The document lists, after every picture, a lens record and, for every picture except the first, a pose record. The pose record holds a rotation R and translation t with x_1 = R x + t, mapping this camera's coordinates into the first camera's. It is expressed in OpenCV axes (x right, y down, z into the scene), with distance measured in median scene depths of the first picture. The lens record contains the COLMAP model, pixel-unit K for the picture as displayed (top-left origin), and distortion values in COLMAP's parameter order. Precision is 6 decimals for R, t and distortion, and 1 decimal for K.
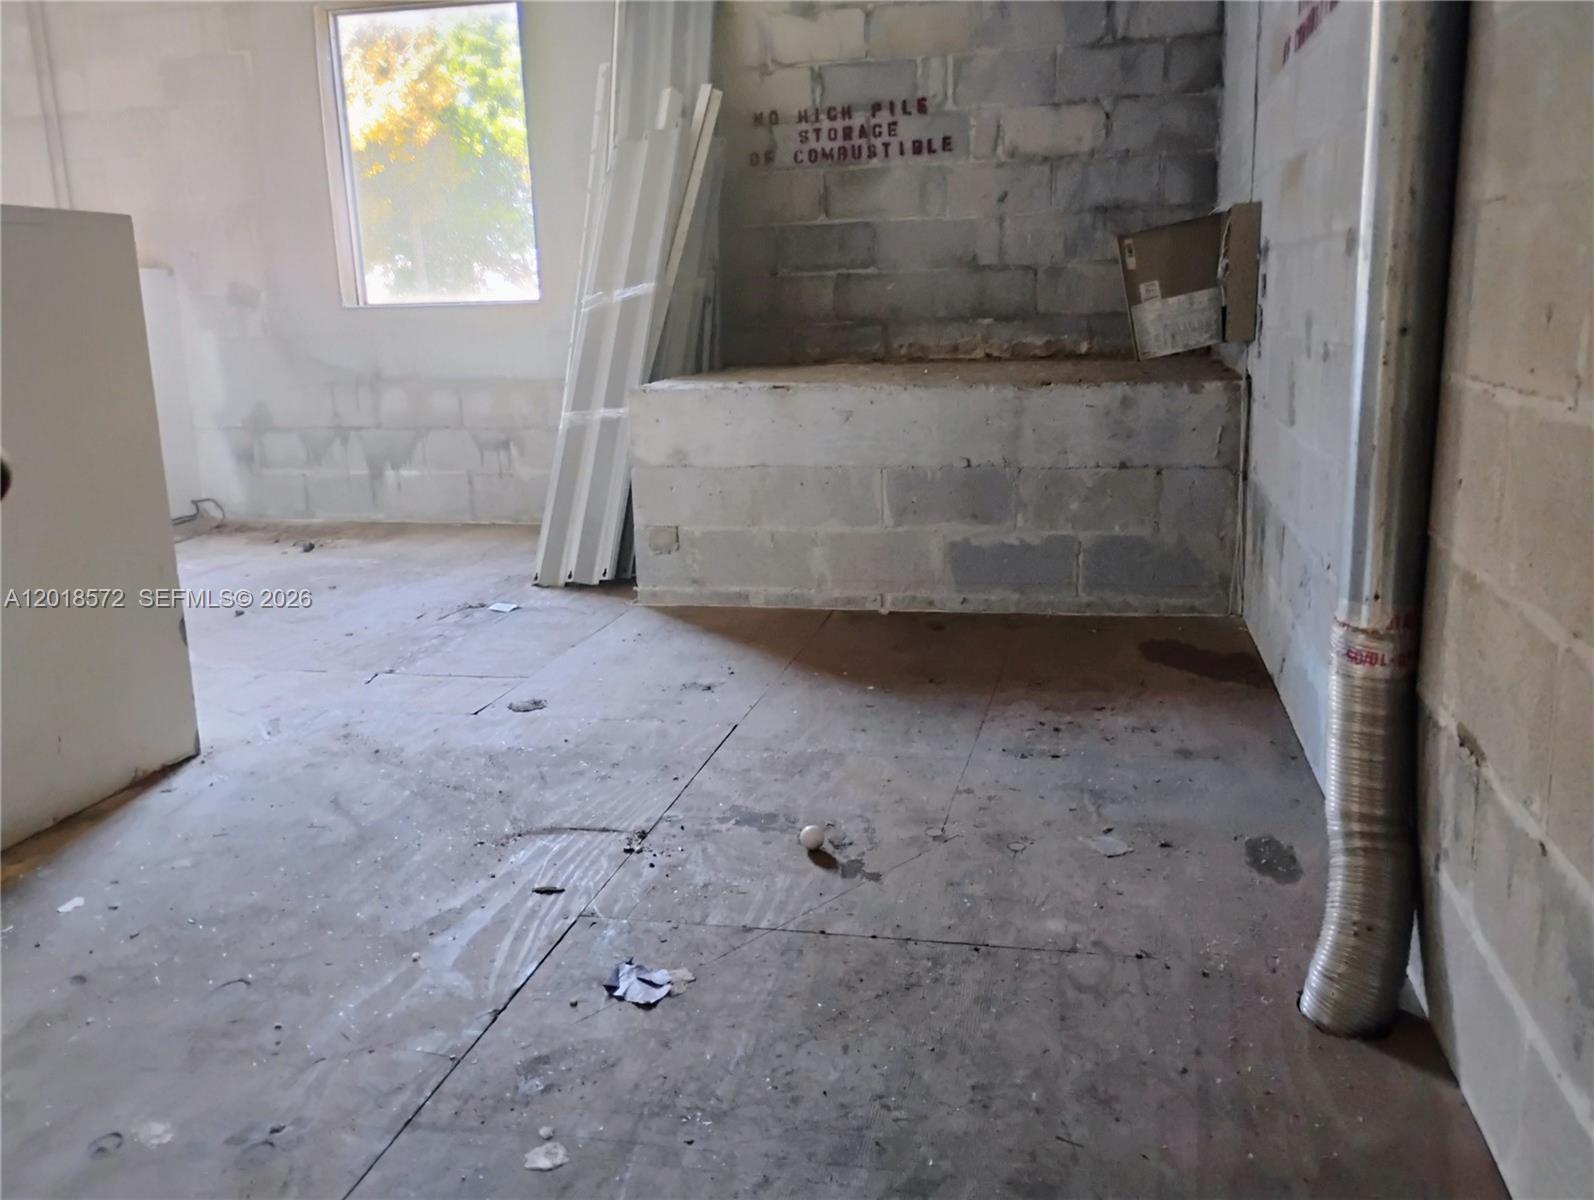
lens RADIAL K [[1316.1, 0, 797.0], [0, 1316.1, 600.0], [0, 0, 1]] dist [0.055278, -0.066943]
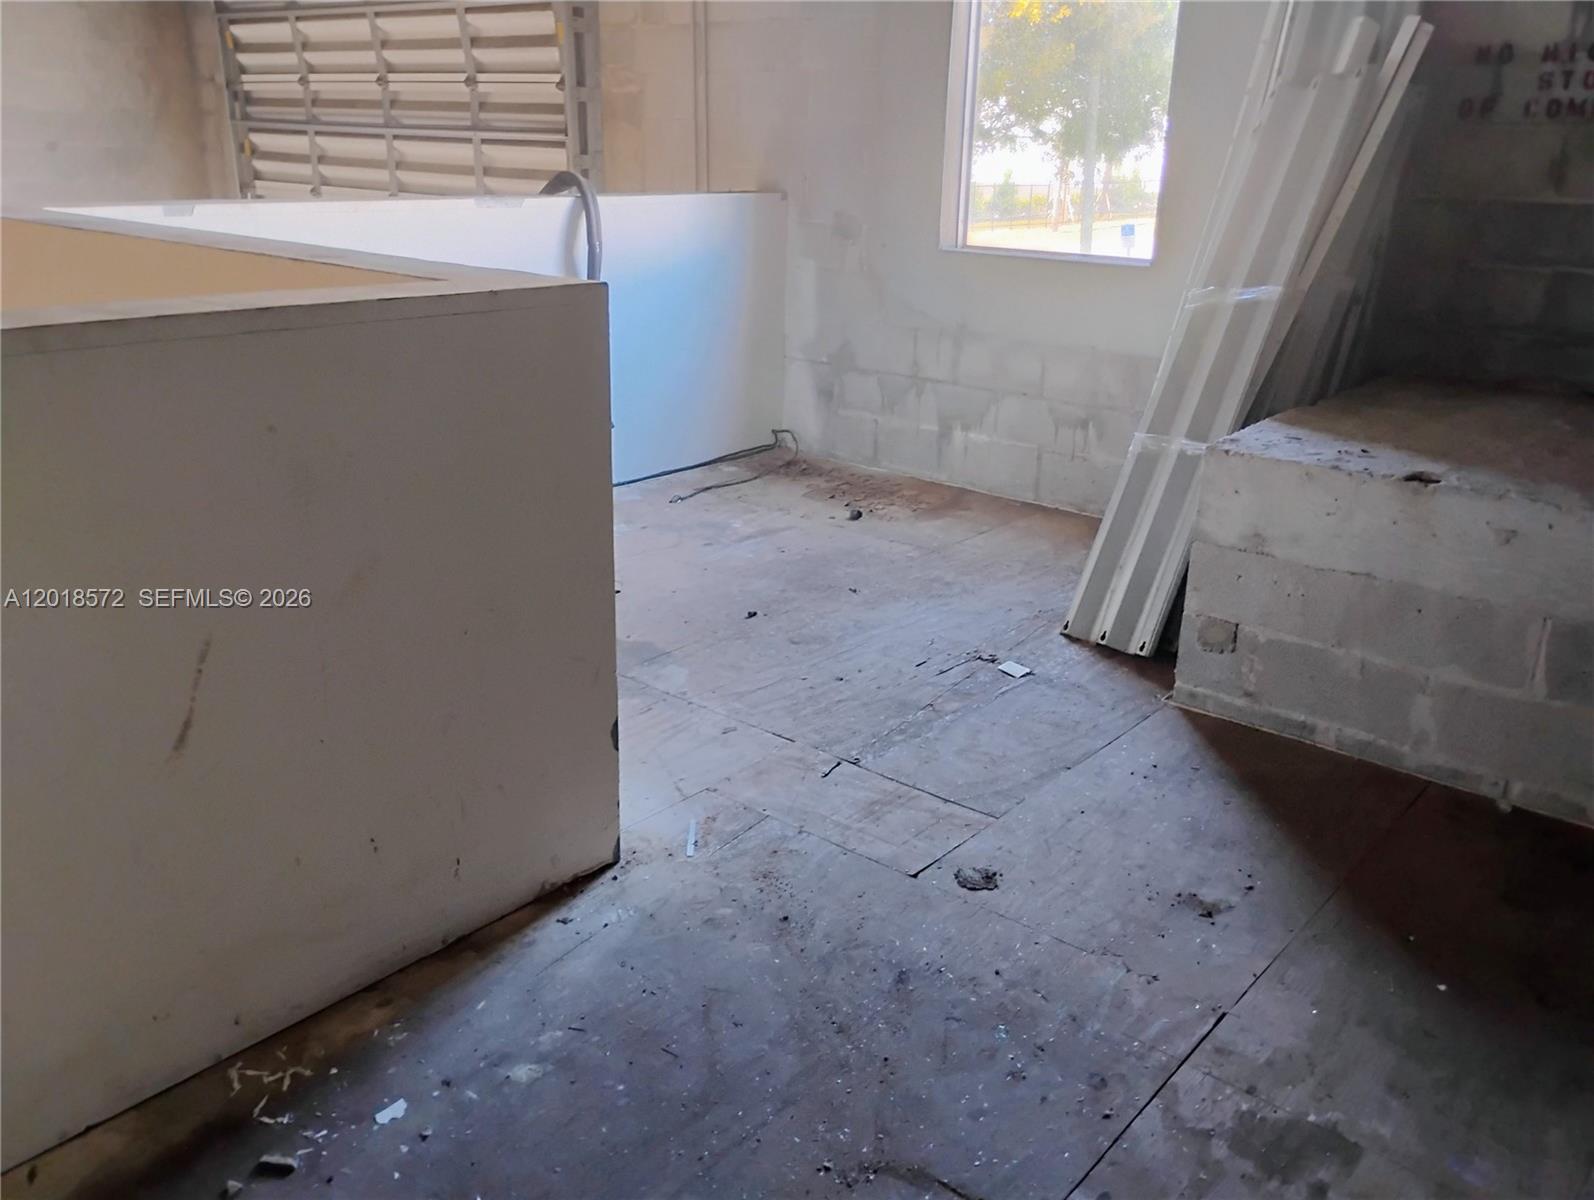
lens RADIAL K [[1316.1, 0, 797.0], [0, 1316.1, 600.0], [0, 0, 1]] dist [0.055278, -0.066943]
pose [[0.884178, 0.195773, -0.424148, 0.008295], [-0.145697, 0.978227, 0.147799, -0.131348], [0.443848, -0.068884, 0.893451, 0.150913]]
